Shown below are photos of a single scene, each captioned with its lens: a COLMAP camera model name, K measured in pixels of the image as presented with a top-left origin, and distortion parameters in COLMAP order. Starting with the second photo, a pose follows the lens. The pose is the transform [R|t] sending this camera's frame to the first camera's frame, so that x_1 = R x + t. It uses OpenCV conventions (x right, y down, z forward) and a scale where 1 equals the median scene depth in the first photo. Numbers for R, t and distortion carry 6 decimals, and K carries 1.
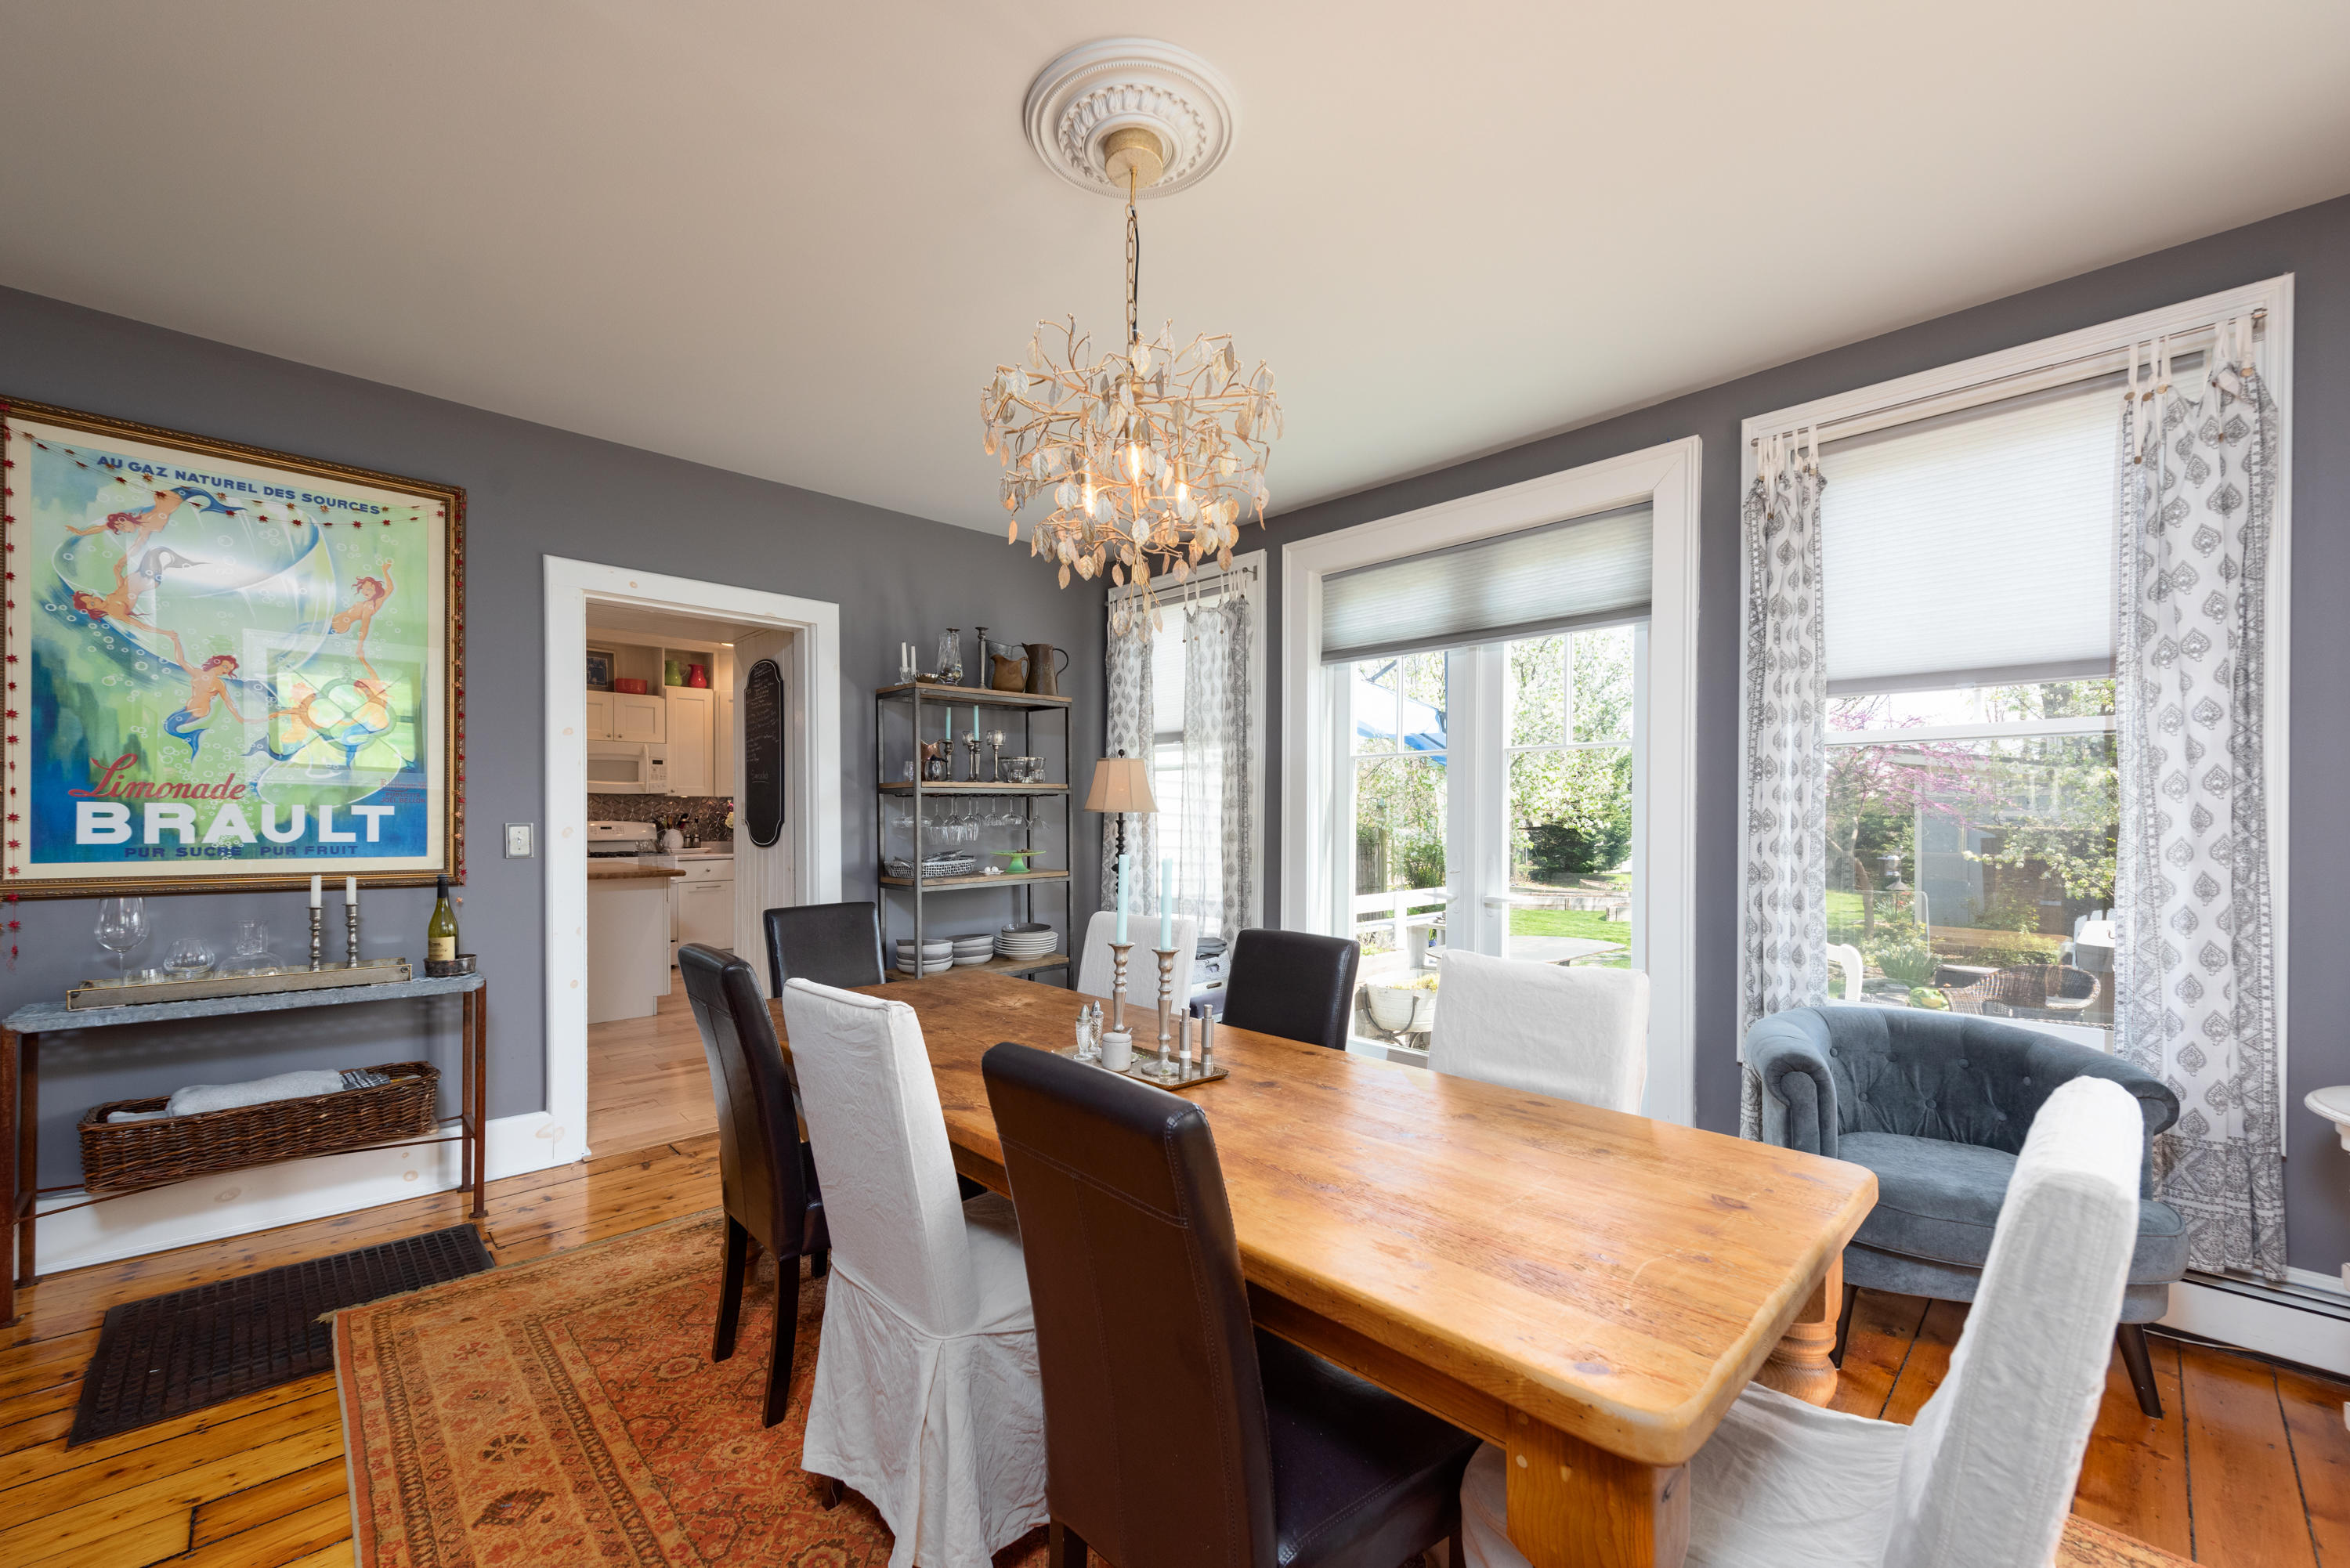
lens RADIAL K [[923.9, 0, 1166.1], [0, 923.9, 811.2], [0, 0, 1]] dist [0.008637, -0.002079]
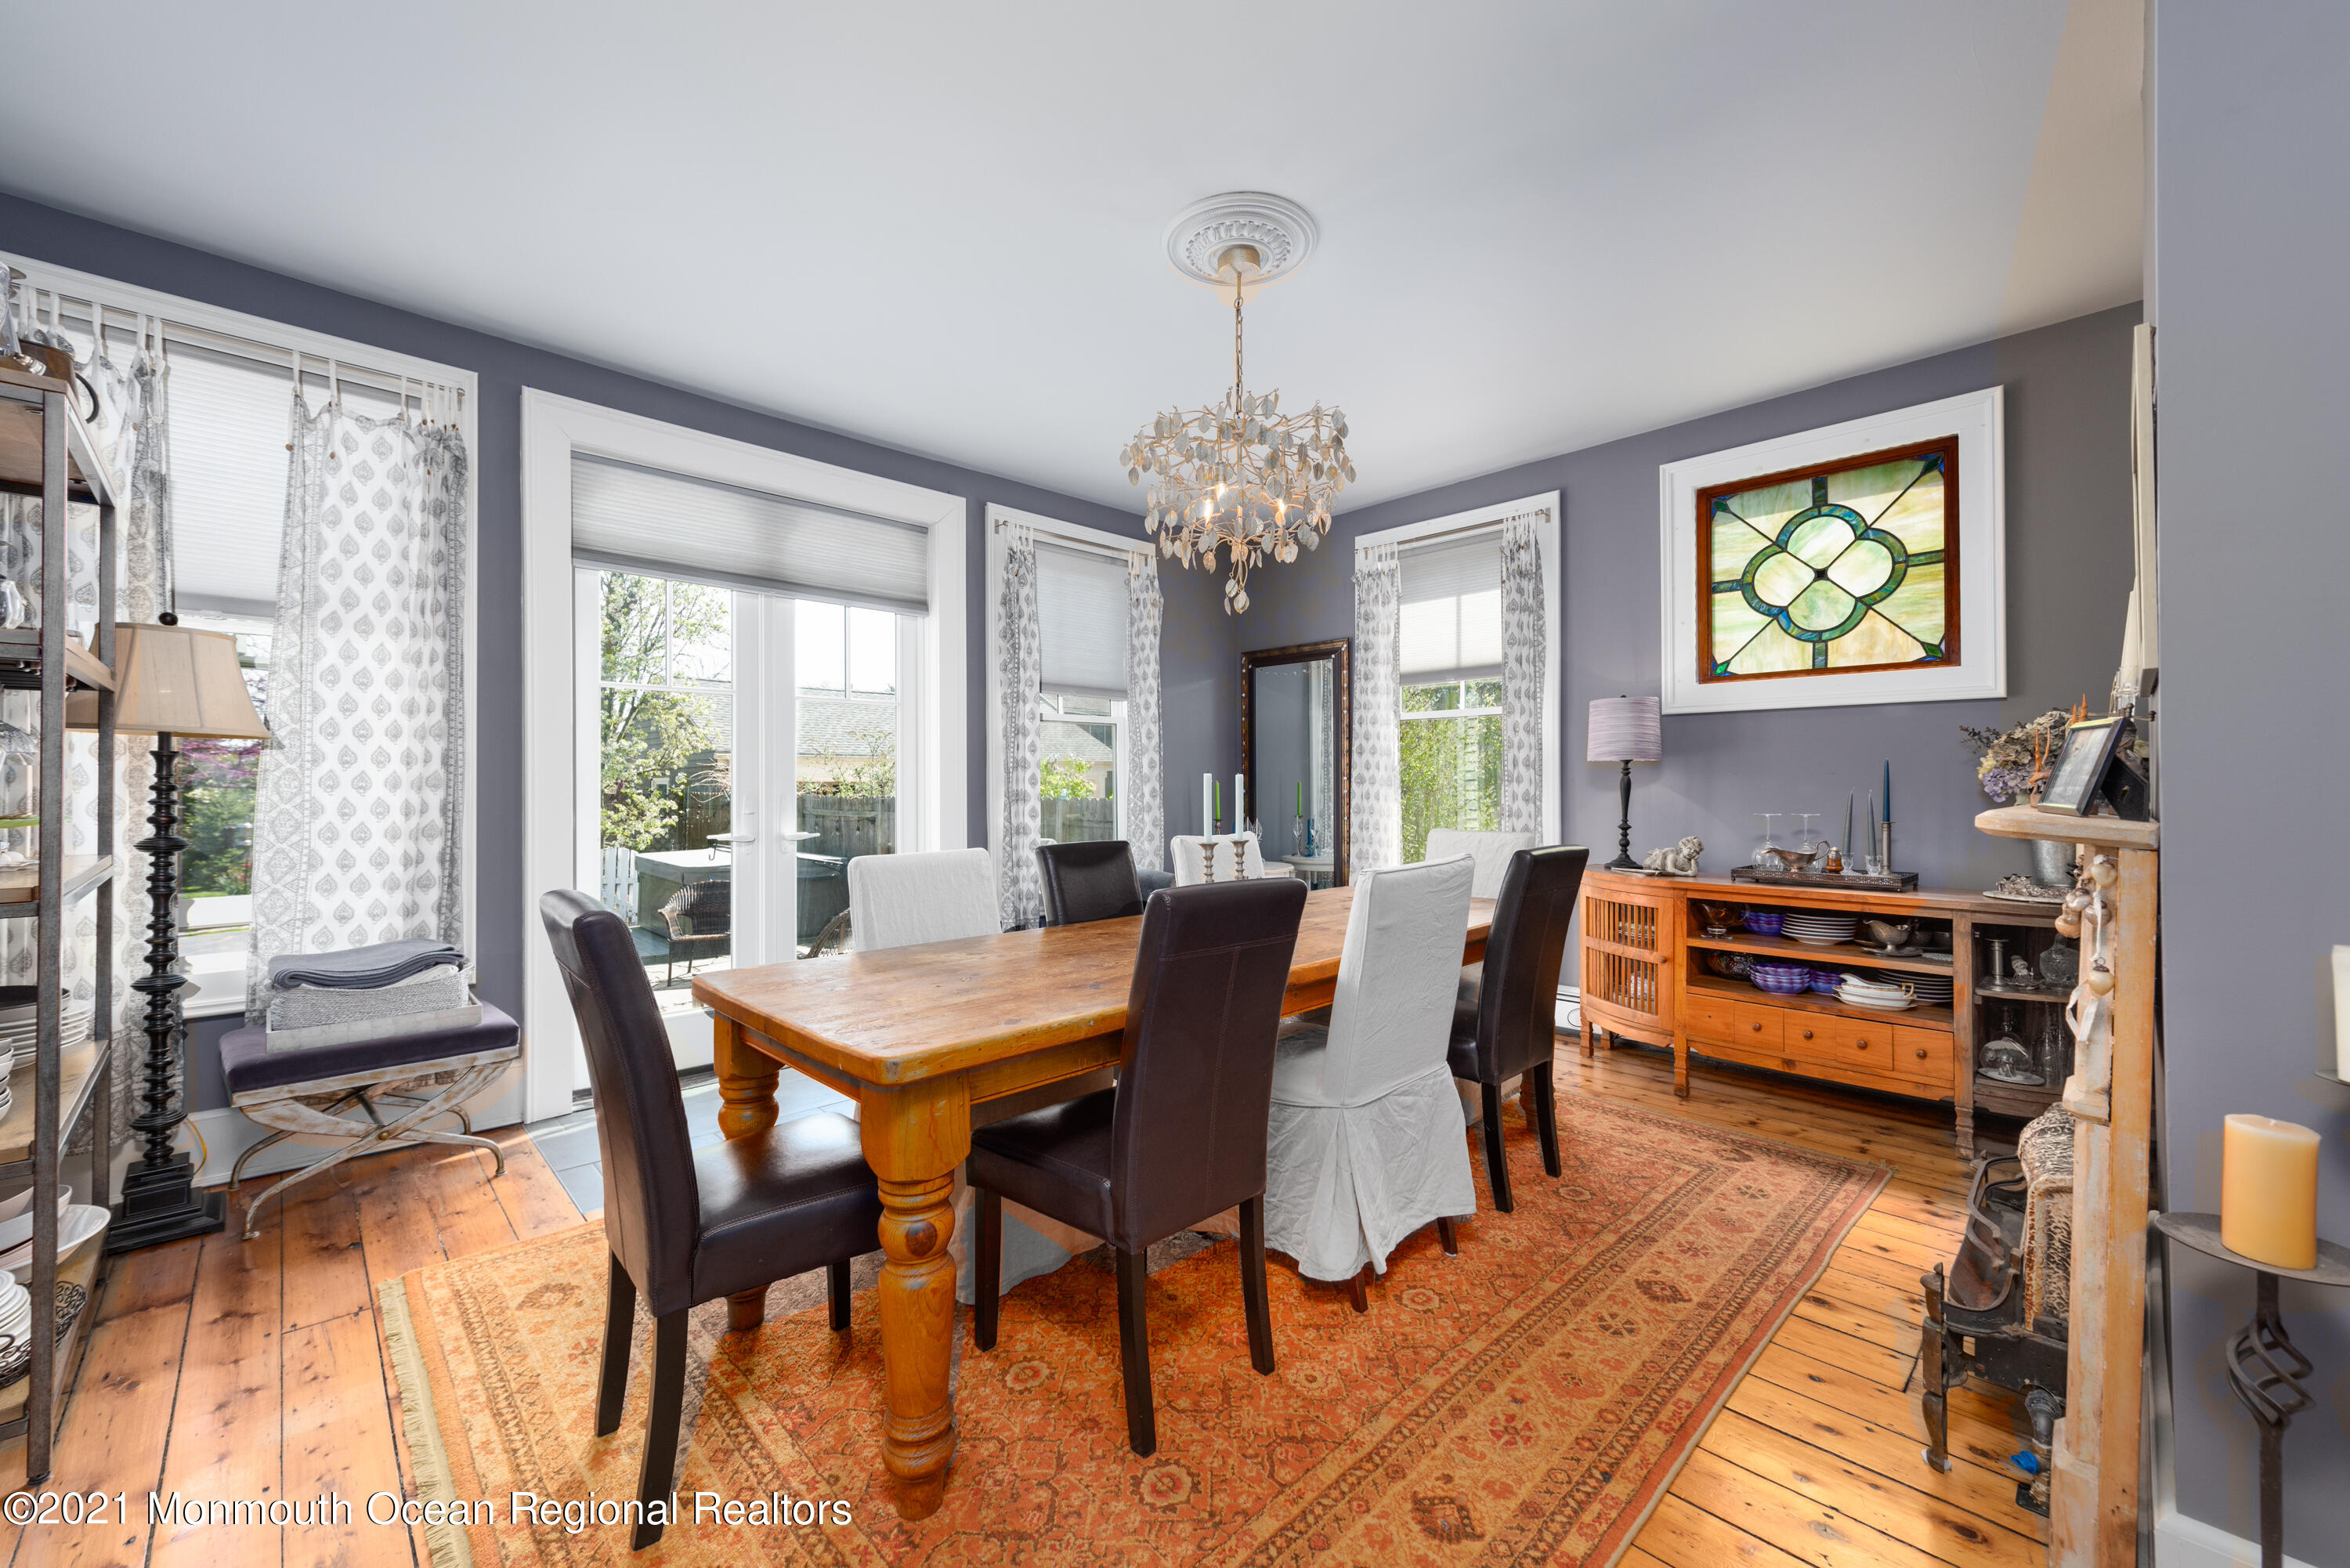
lens RADIAL K [[923.9, 0, 1160.3], [0, 923.9, 770.2], [0, 0, 1]] dist [0.008637, -0.002079]
pose [[-0.002321, 0.019184, 0.999813, -0.685464], [-0.002573, 0.999813, -0.019190, 0.036282], [-0.999994, -0.002617, -0.002271, 0.554245]]
